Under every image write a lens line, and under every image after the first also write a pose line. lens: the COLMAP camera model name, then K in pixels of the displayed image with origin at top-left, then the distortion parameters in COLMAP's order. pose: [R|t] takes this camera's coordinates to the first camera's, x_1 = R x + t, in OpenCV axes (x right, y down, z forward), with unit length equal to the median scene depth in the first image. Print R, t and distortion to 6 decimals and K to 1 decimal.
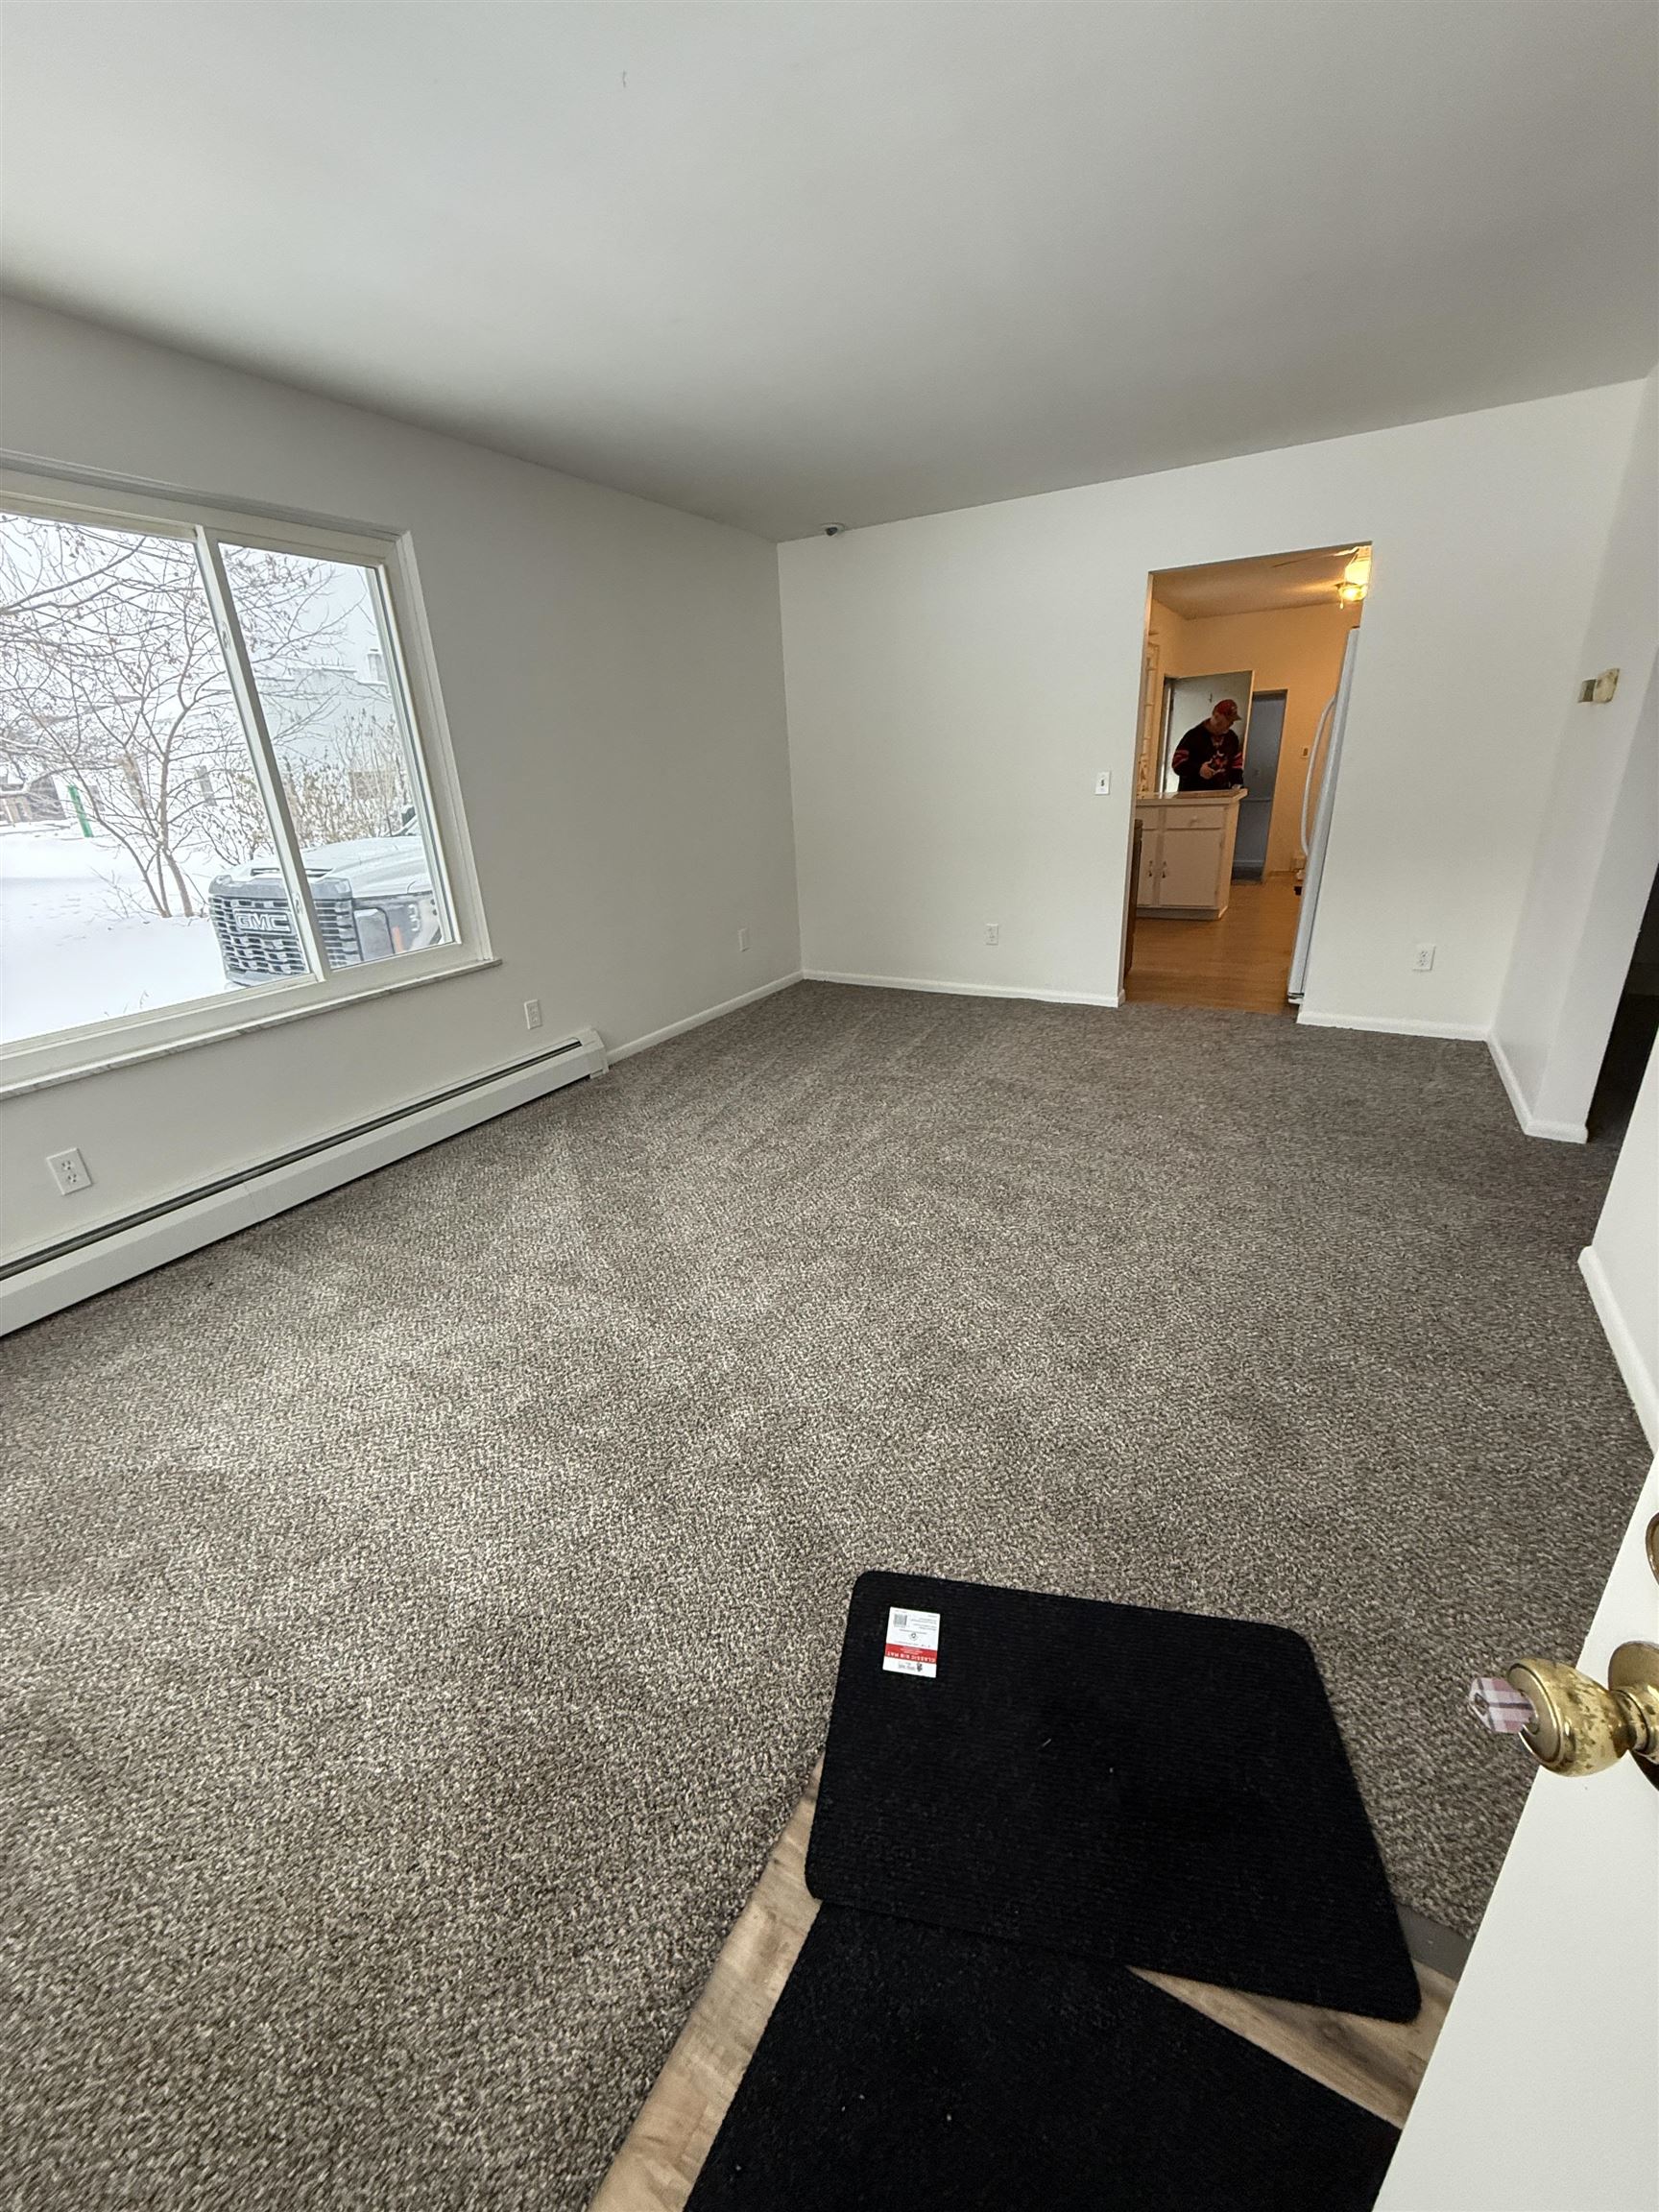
lens RADIAL K [[877.3, 0, 821.9], [0, 877.3, 1100.0], [0, 0, 1]] dist [-0.002977, -0.000204]
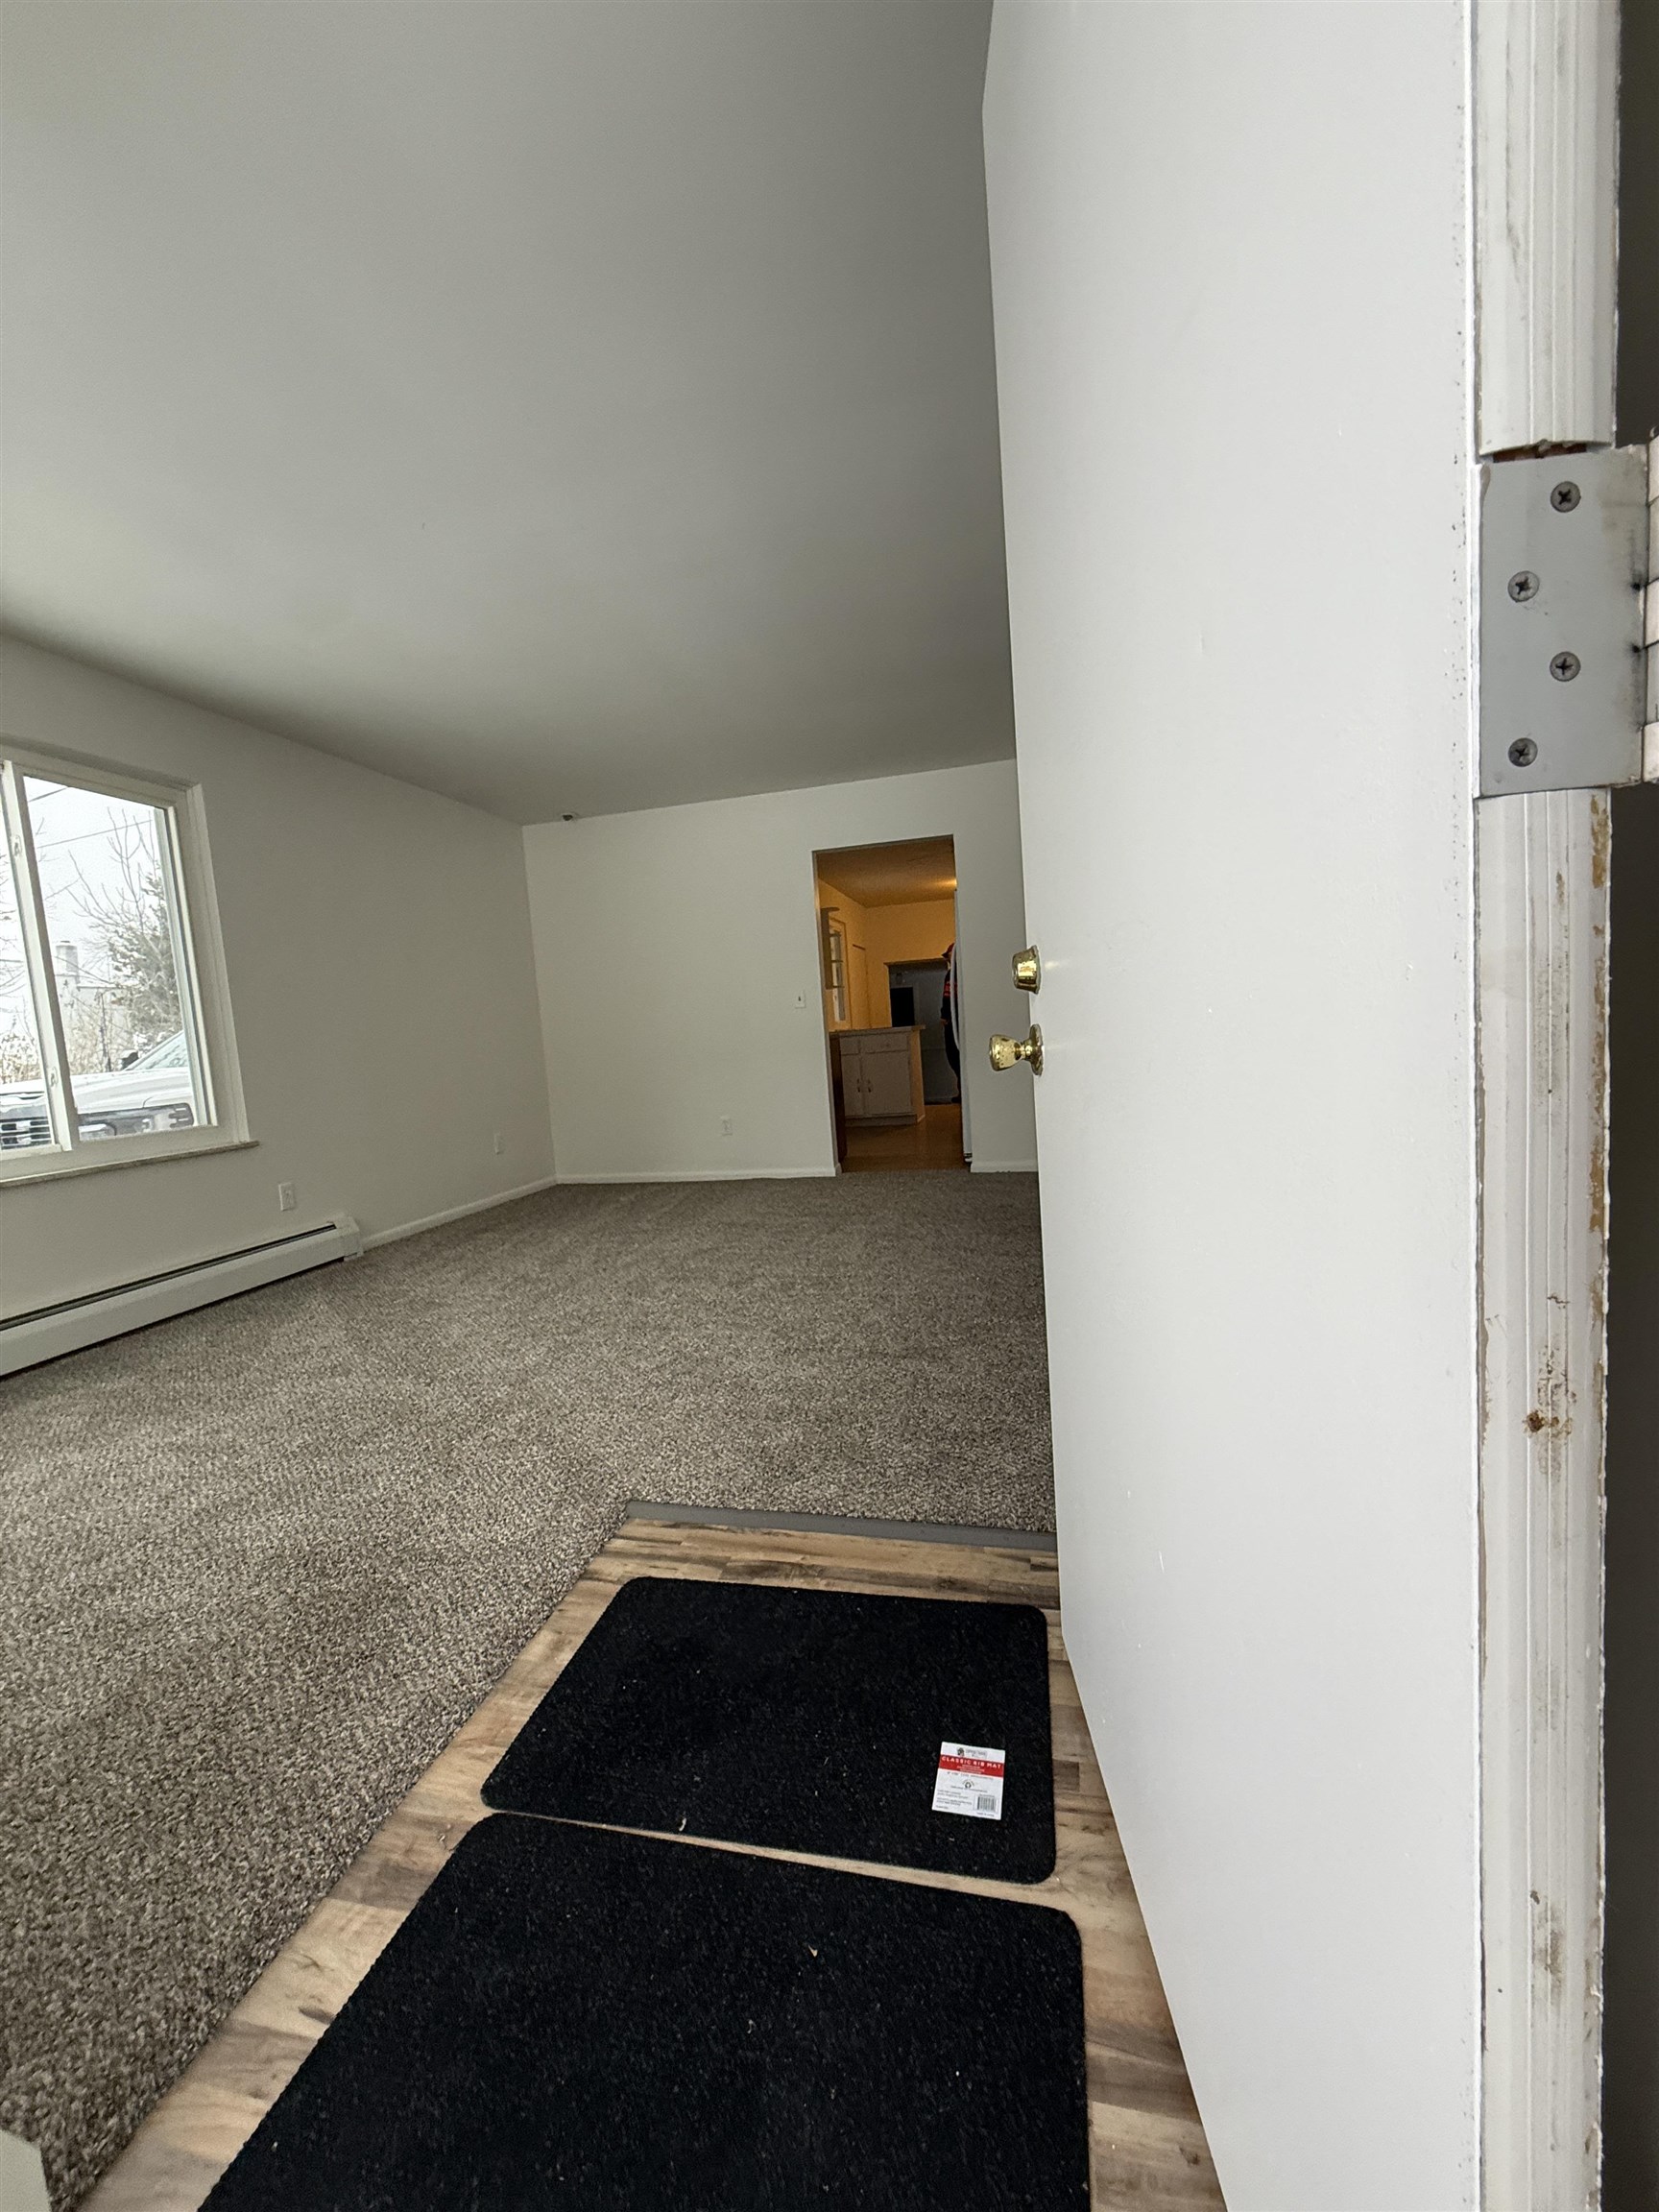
lens RADIAL K [[876.2, 0, 829.2], [0, 876.2, 1098.9], [0, 0, 1]] dist [-0.000507, 0.000166]
pose [[0.958527, -0.042464, 0.281819, -0.001602], [0.125525, 0.950663, -0.283696, 0.206539], [-0.255868, 0.307306, 0.916567, -0.186770]]
